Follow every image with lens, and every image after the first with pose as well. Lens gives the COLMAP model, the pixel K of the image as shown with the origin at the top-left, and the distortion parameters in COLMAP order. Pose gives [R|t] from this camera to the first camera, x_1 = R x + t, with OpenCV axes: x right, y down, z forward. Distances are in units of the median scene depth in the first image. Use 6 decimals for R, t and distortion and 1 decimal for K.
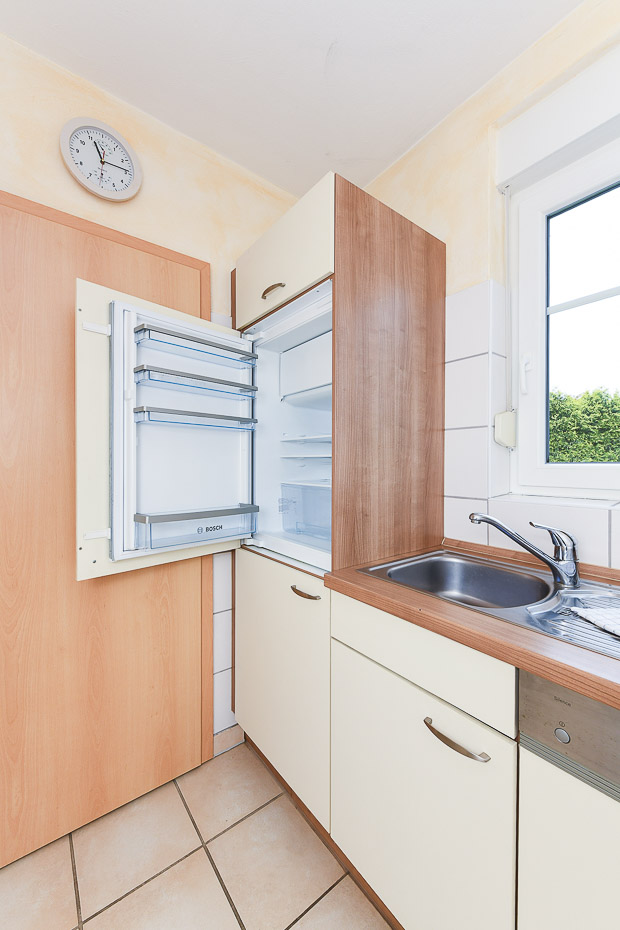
lens RADIAL K [[366.5, 0, 308.2], [0, 366.5, 470.1], [0, 0, 1]] dist [-0.001708, -0.000279]
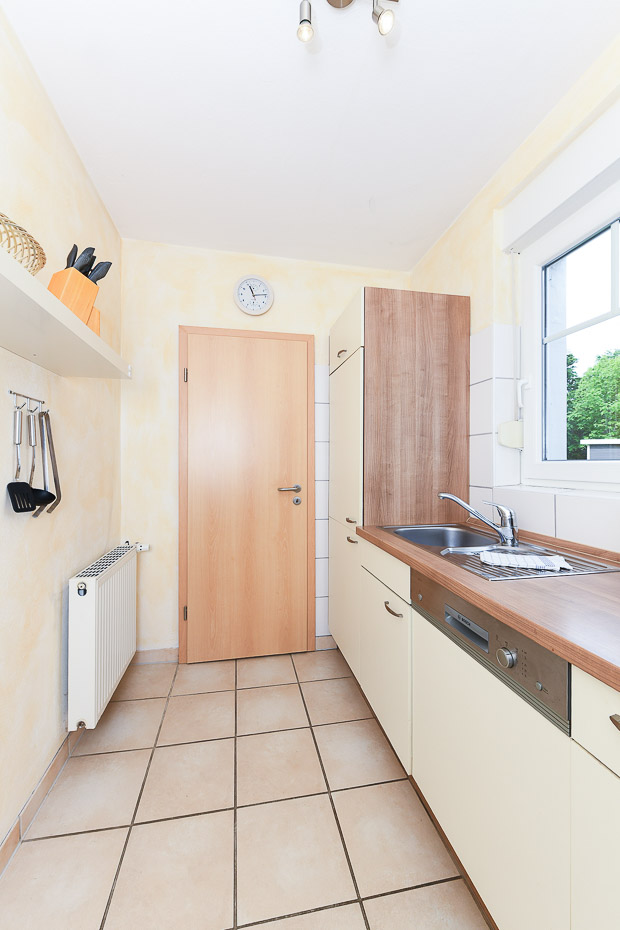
lens RADIAL K [[366.5, 0, 308.2], [0, 366.5, 470.1], [0, 0, 1]] dist [-0.001708, -0.000279]
pose [[0.895727, 0.009557, -0.444503, 0.499127], [-0.008731, 0.999954, 0.003904, 0.016287], [0.444520, 0.000384, 0.895769, -0.510889]]
